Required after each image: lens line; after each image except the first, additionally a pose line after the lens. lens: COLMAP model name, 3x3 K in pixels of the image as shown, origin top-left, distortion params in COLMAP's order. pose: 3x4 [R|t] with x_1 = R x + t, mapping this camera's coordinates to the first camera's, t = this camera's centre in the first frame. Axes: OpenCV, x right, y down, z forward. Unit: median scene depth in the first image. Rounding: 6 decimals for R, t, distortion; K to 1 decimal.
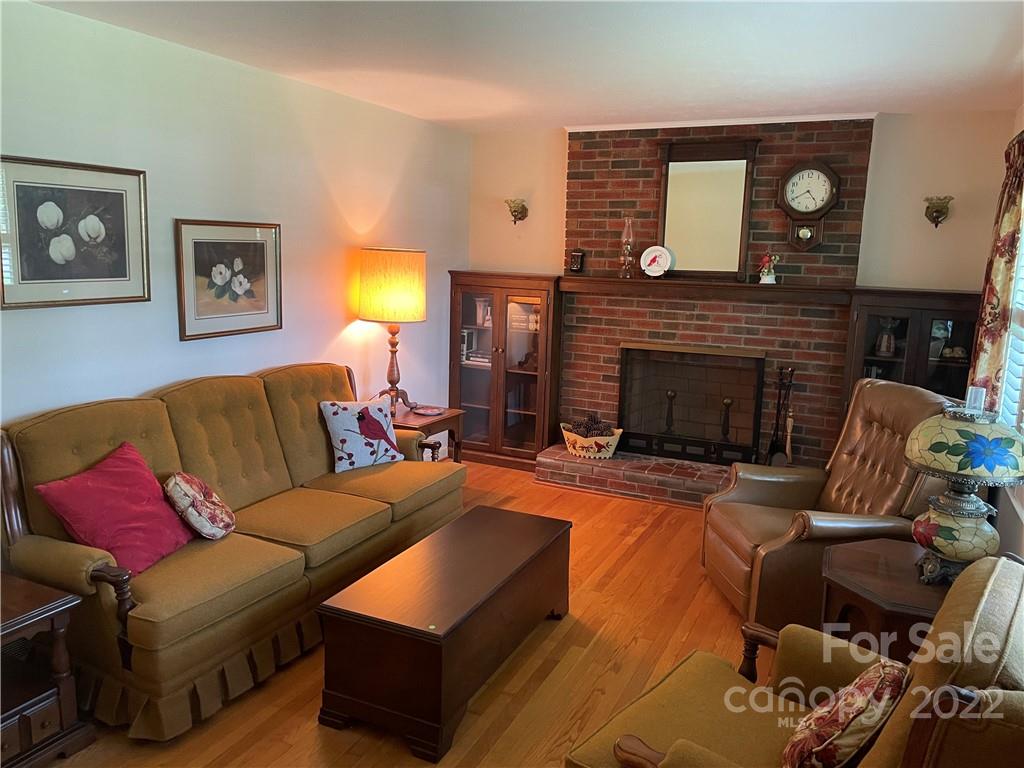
lens RADIAL K [[768.7, 0, 519.8], [0, 768.7, 389.2], [0, 0, 1]] dist [0.091643, -0.113501]
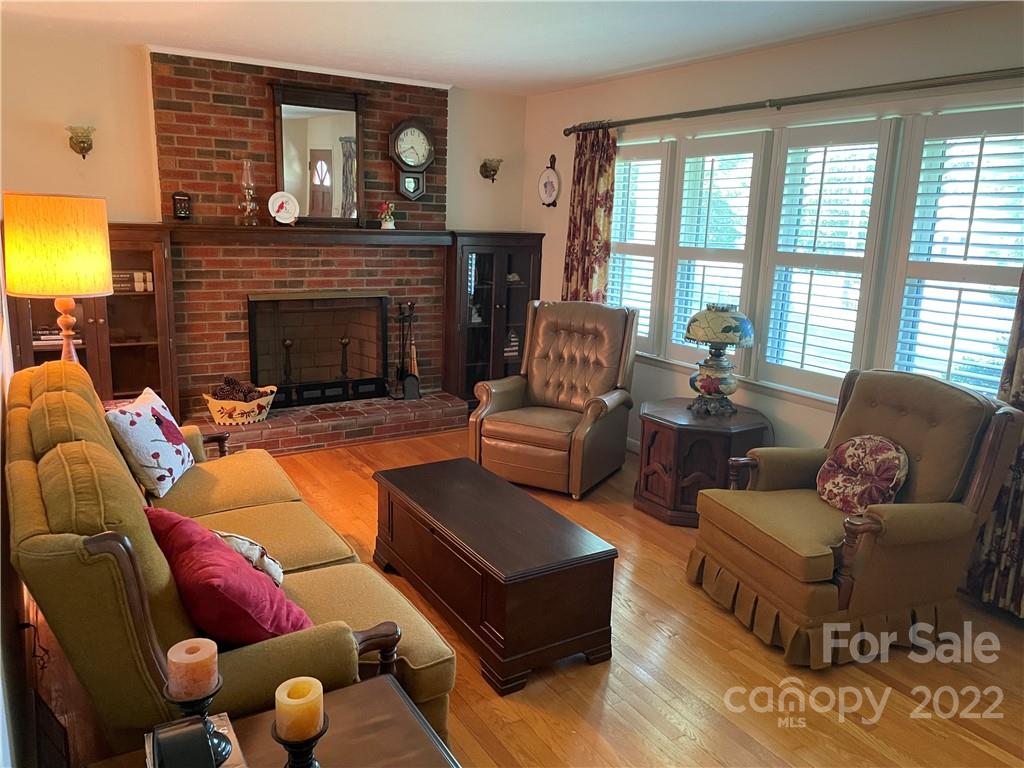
lens RADIAL K [[768.7, 0, 519.3], [0, 768.7, 382.8], [0, 0, 1]] dist [0.091643, -0.113501]
pose [[0.550128, -0.192679, 0.812548, -0.493810], [0.132088, 0.980846, 0.143158, -0.050345], [-0.824568, 0.028572, 0.565041, 0.210548]]
